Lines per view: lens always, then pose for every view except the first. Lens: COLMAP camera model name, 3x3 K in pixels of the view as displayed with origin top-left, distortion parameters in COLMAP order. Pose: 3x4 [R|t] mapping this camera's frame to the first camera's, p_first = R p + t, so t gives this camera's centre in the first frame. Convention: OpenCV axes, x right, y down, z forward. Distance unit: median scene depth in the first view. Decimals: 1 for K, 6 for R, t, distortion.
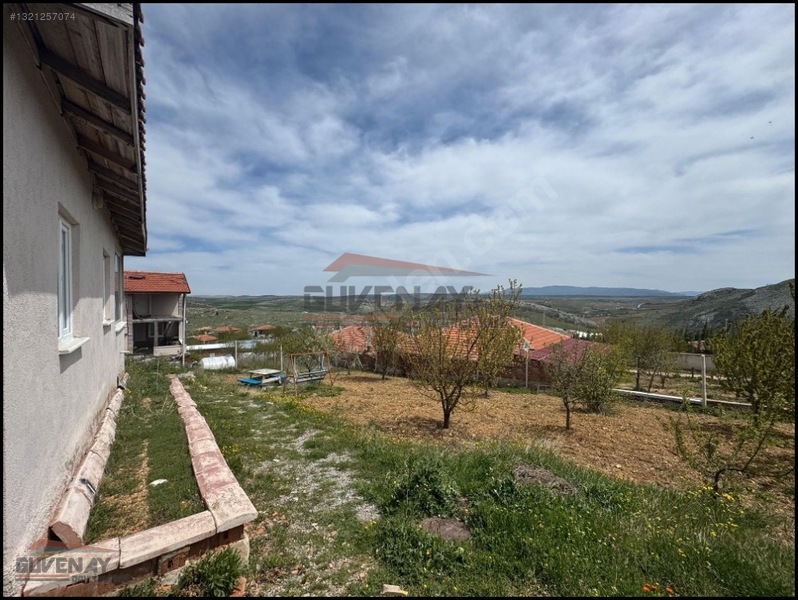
lens RADIAL K [[318.0, 0, 402.1], [0, 318.0, 304.3], [0, 0, 1]] dist [0.000588, -0.000589]
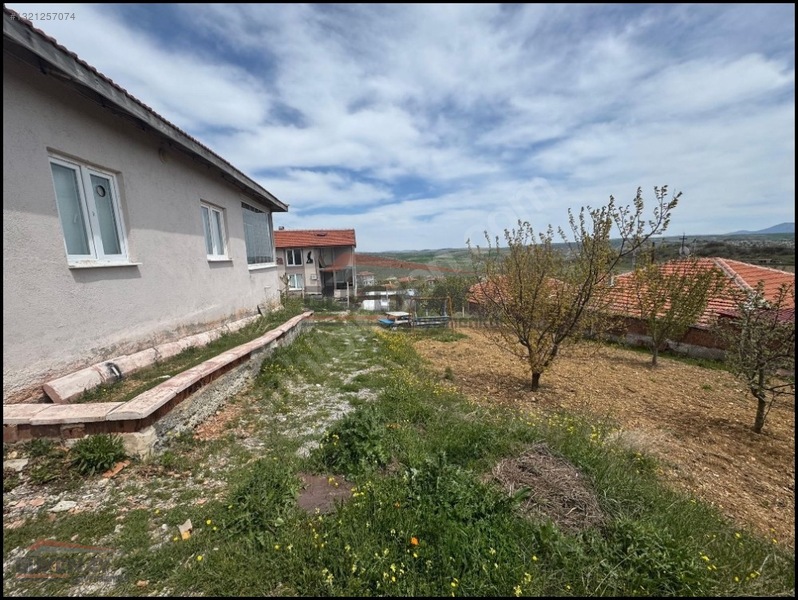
lens RADIAL K [[318.0, 0, 395.3], [0, 318.0, 297.5], [0, 0, 1]] dist [0.000588, -0.000589]
pose [[0.860133, 0.040313, -0.508474, 0.510055], [0.027013, 0.991873, 0.124334, 0.099499], [0.509354, -0.120679, 0.852053, 0.356457]]
